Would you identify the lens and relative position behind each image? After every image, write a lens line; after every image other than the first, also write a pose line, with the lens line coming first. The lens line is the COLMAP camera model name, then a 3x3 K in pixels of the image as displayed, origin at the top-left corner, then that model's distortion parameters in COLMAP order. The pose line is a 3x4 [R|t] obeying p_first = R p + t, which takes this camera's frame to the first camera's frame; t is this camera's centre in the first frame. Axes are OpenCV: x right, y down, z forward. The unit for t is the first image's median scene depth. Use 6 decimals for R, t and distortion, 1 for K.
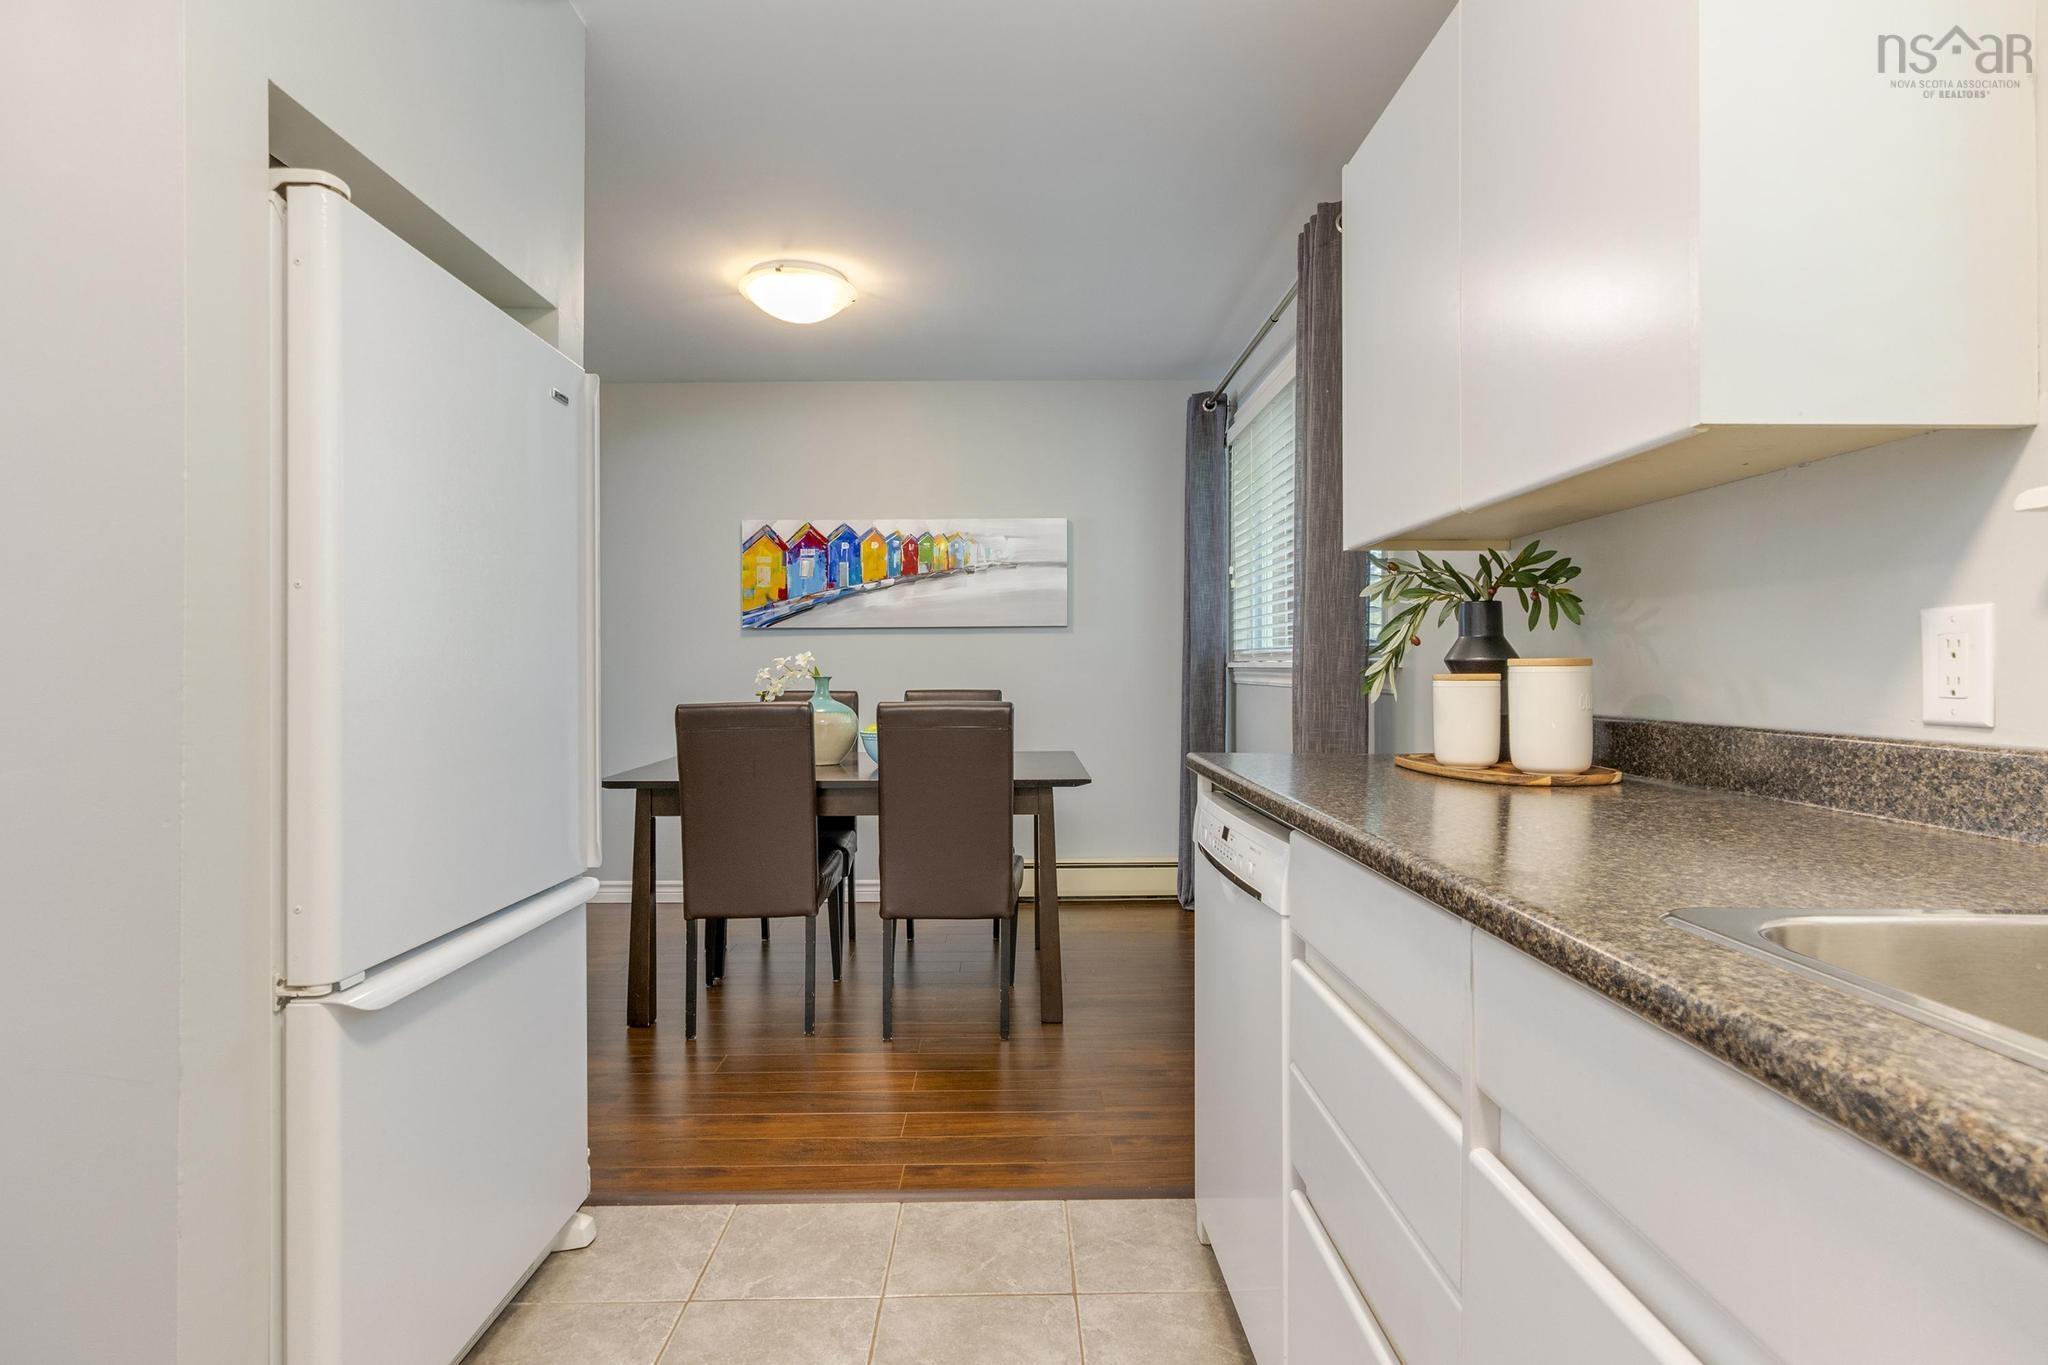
lens RADIAL K [[982.7, 0, 1027.2], [0, 982.7, 672.1], [0, 0, 1]] dist [-0.028806, 0.000104]
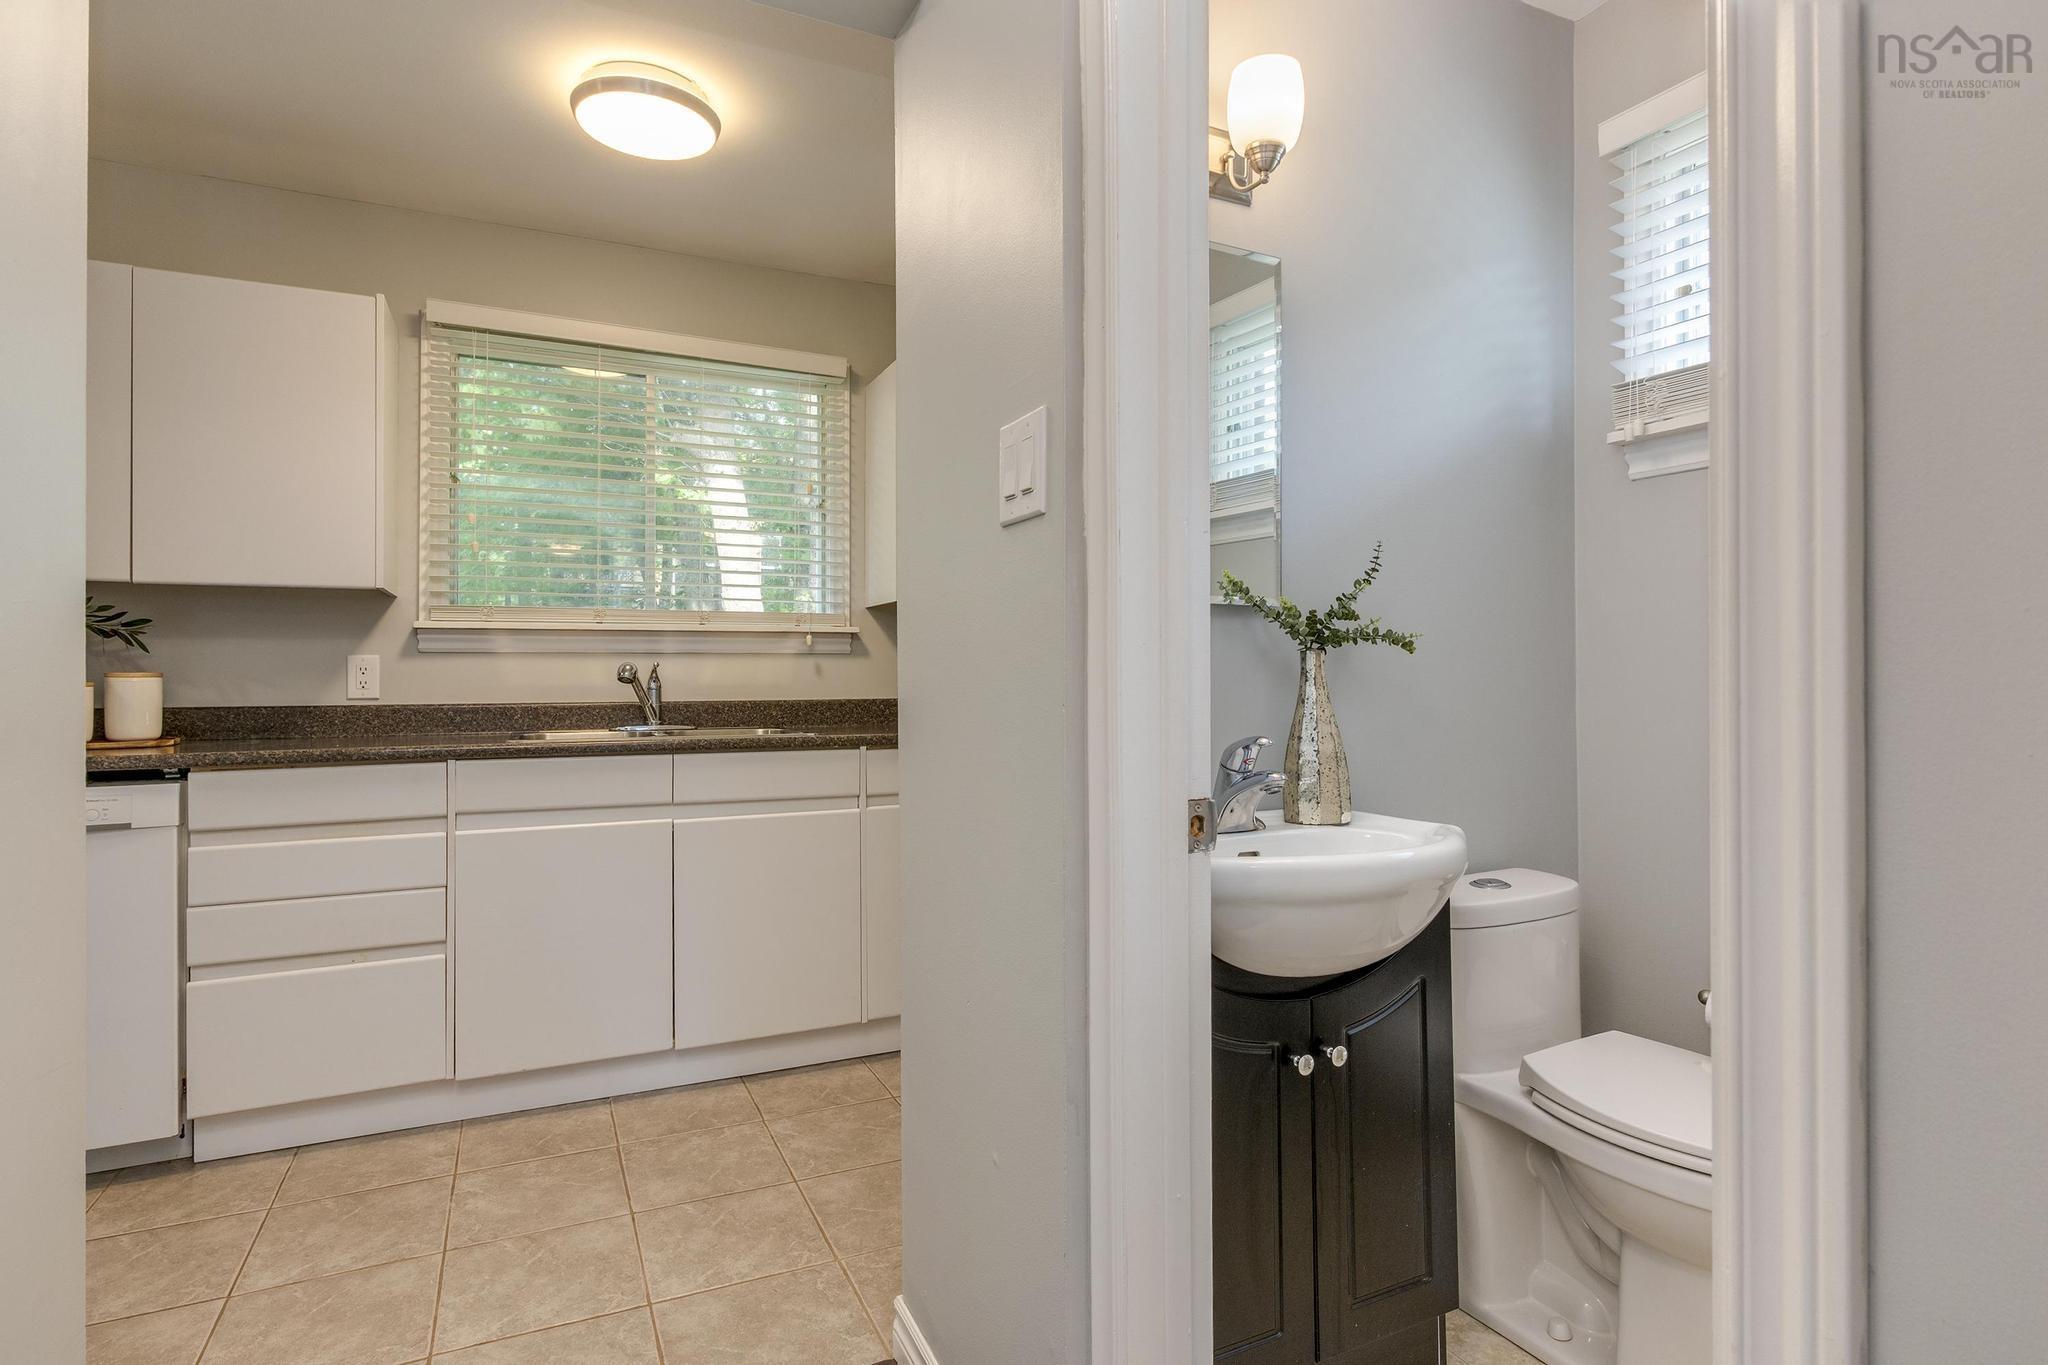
lens RADIAL K [[1070.5, 0, 1019.4], [0, 1070.5, 668.6], [0, 0, 1]] dist [-0.005057, 0.010323]
pose [[-0.390813, 0.003135, 0.920465, -2.404141], [0.003636, 0.999992, -0.001862, -0.016388], [-0.920463, 0.002619, -0.390821, 0.441825]]
